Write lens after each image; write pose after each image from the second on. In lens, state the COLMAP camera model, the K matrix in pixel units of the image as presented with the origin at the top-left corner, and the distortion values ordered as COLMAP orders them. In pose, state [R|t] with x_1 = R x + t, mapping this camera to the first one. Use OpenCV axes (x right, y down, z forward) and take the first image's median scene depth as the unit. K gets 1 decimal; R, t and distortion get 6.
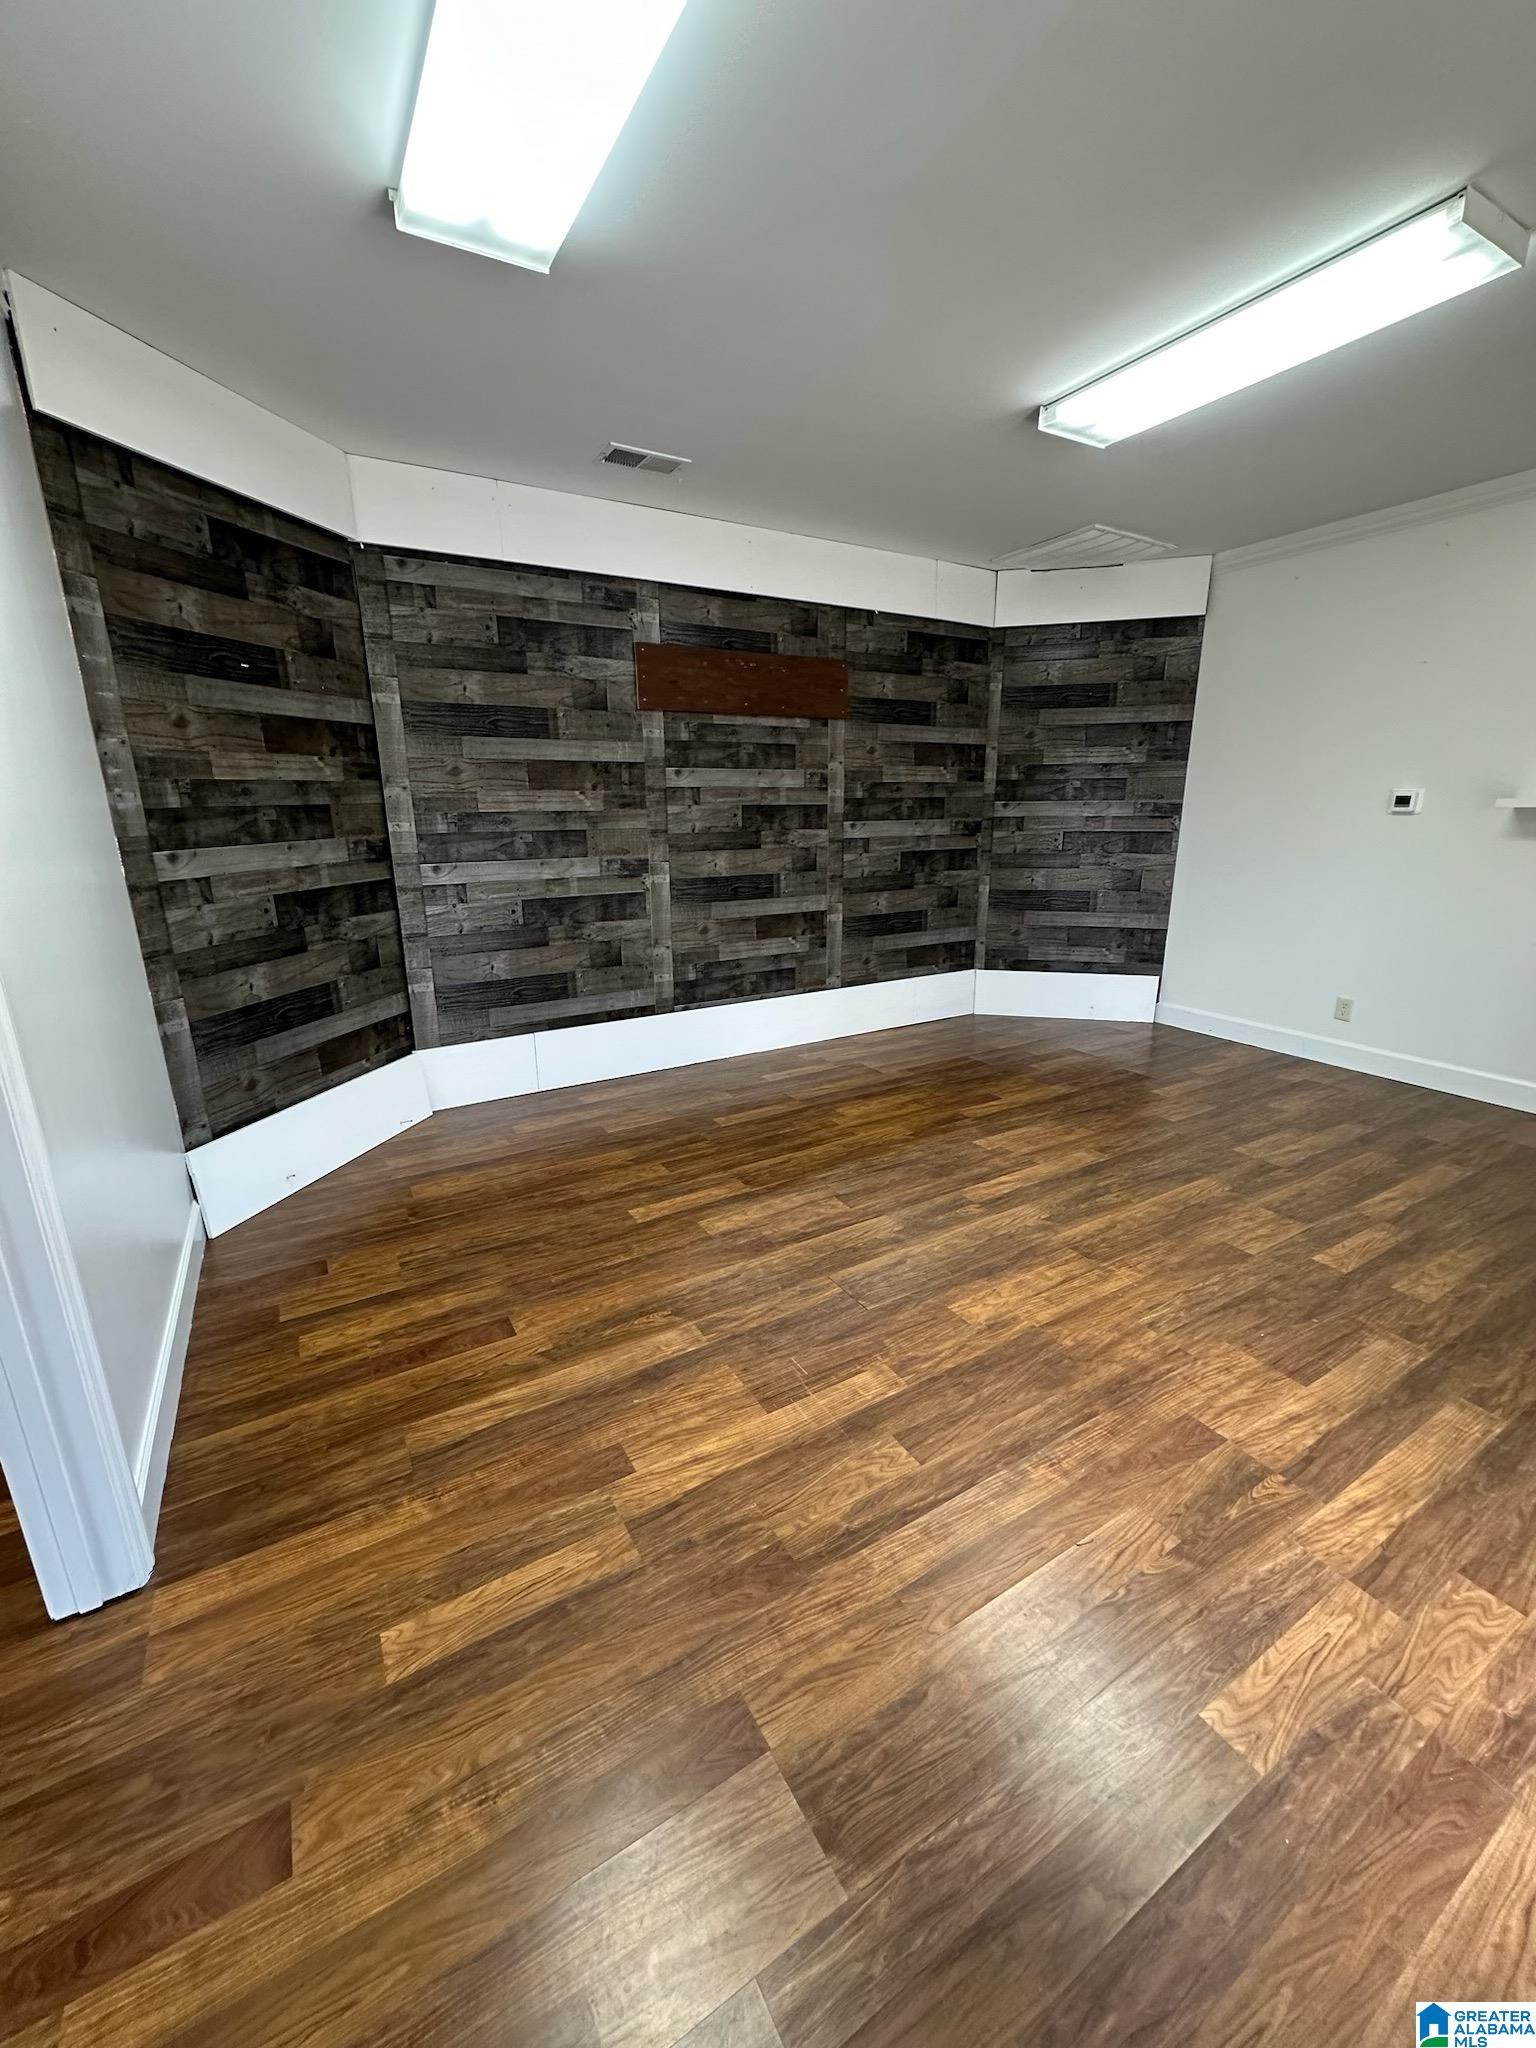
lens RADIAL K [[812.2, 0, 766.1], [0, 812.2, 1023.5], [0, 0, 1]] dist [-0.004848, 0.000532]
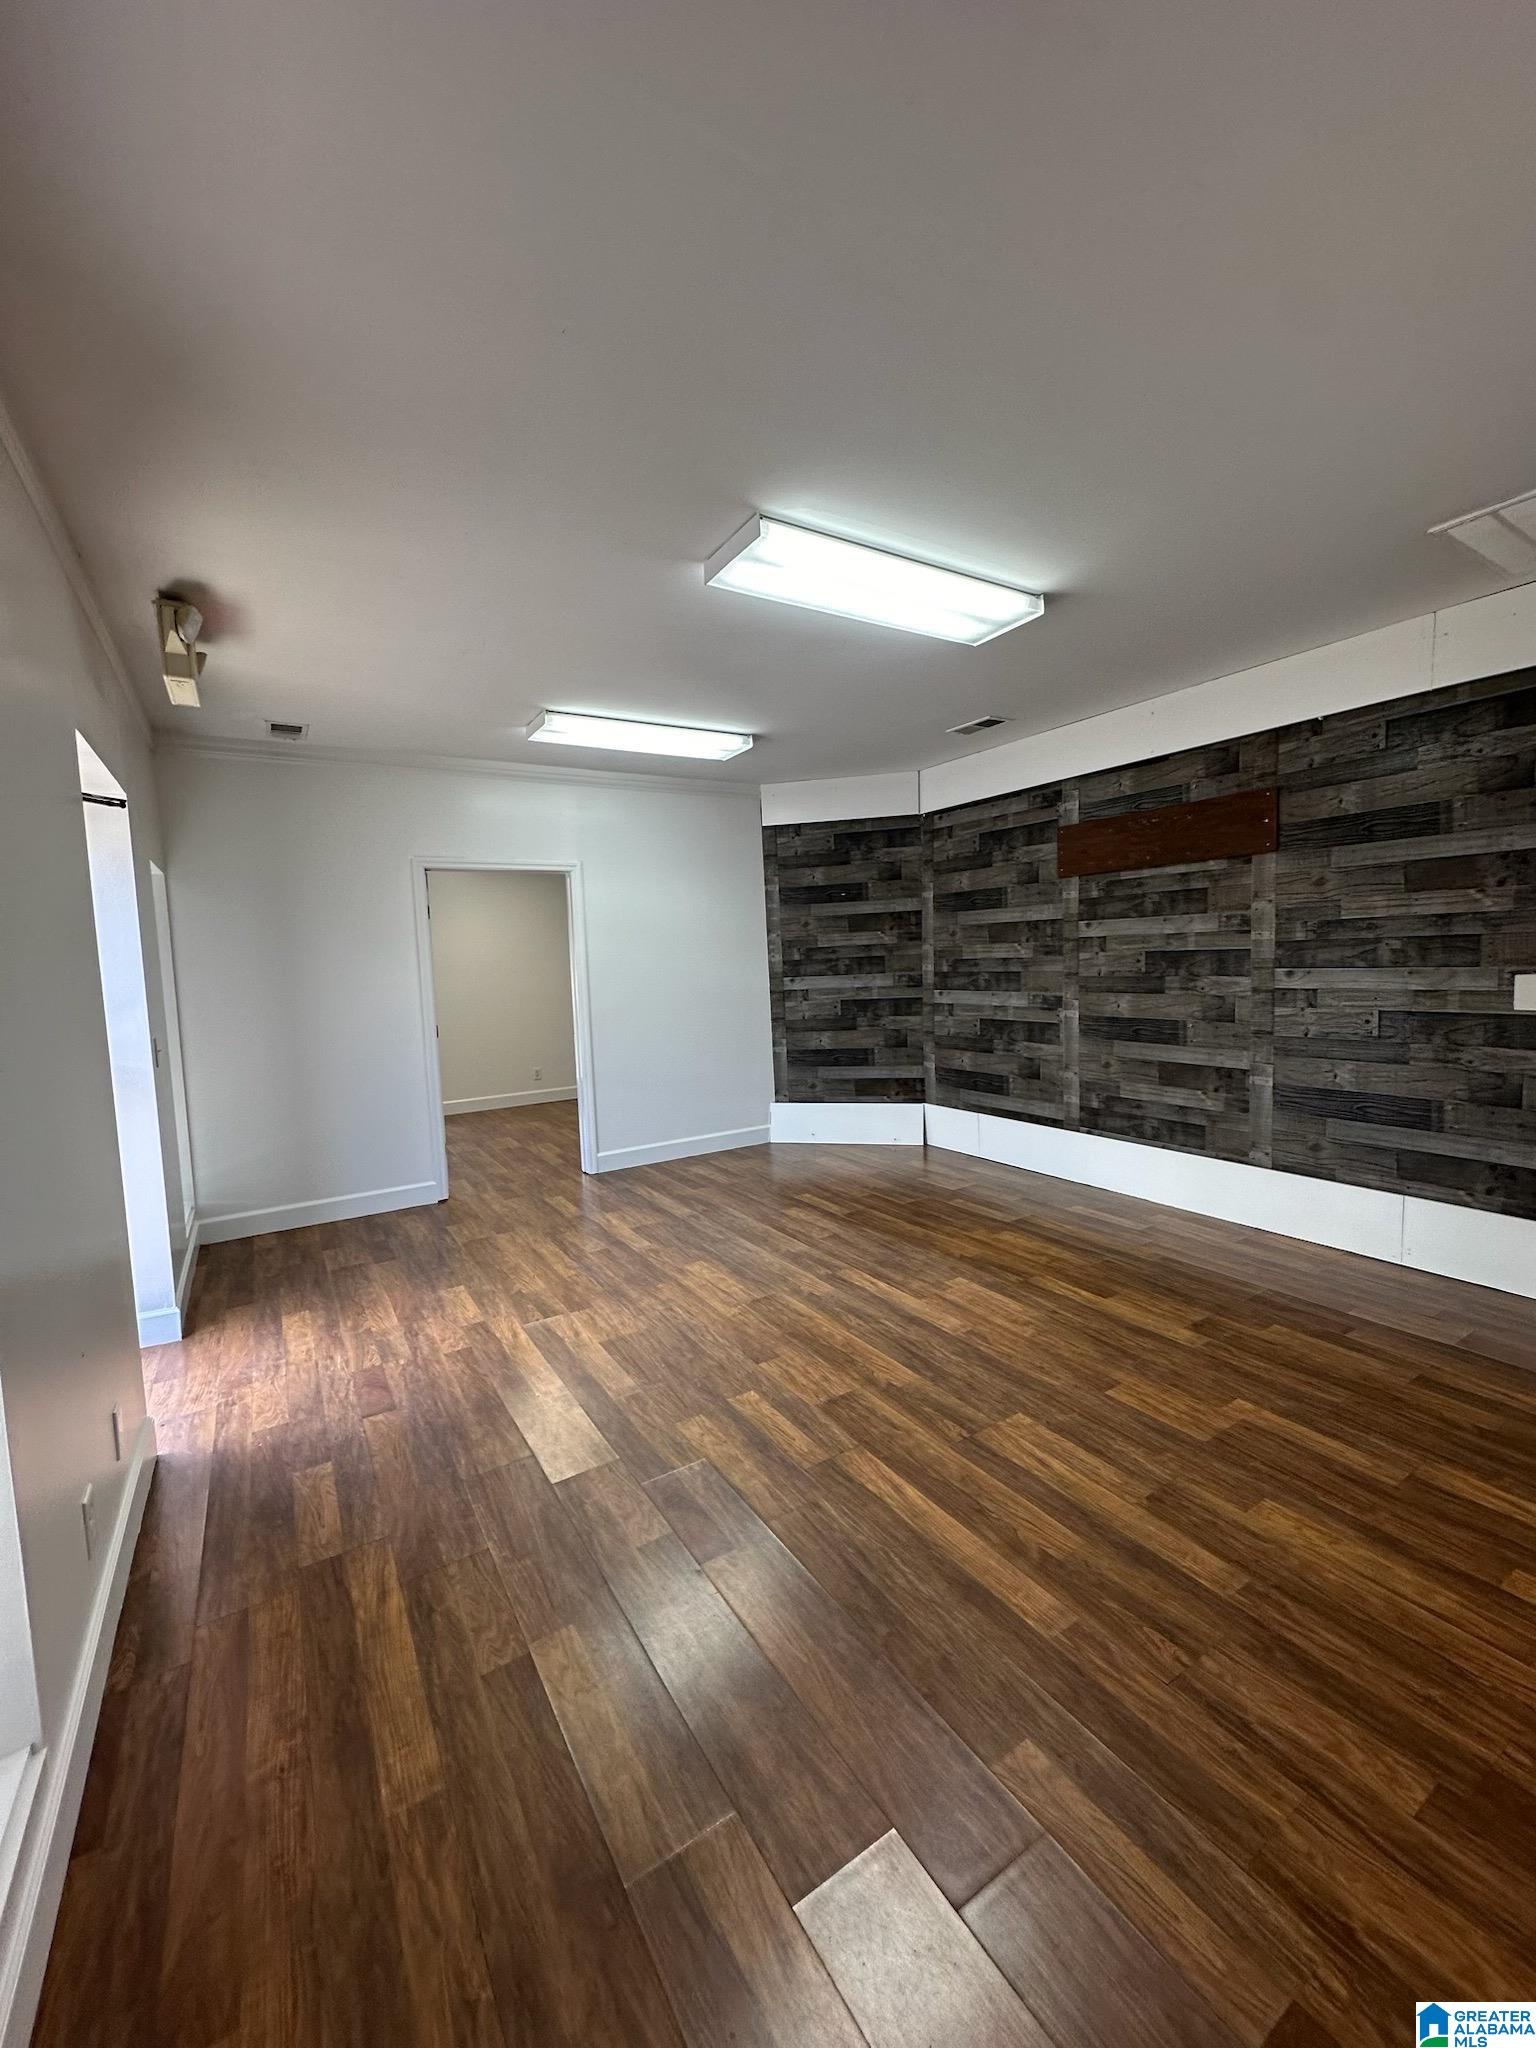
lens RADIAL K [[812.2, 0, 766.1], [0, 812.2, 1023.5], [0, 0, 1]] dist [-0.004848, 0.000532]
pose [[0.026924, 0.092503, -0.995348, 1.181371], [-0.224537, 0.970825, 0.084151, -0.189897], [0.974094, 0.221227, 0.046909, 0.602024]]
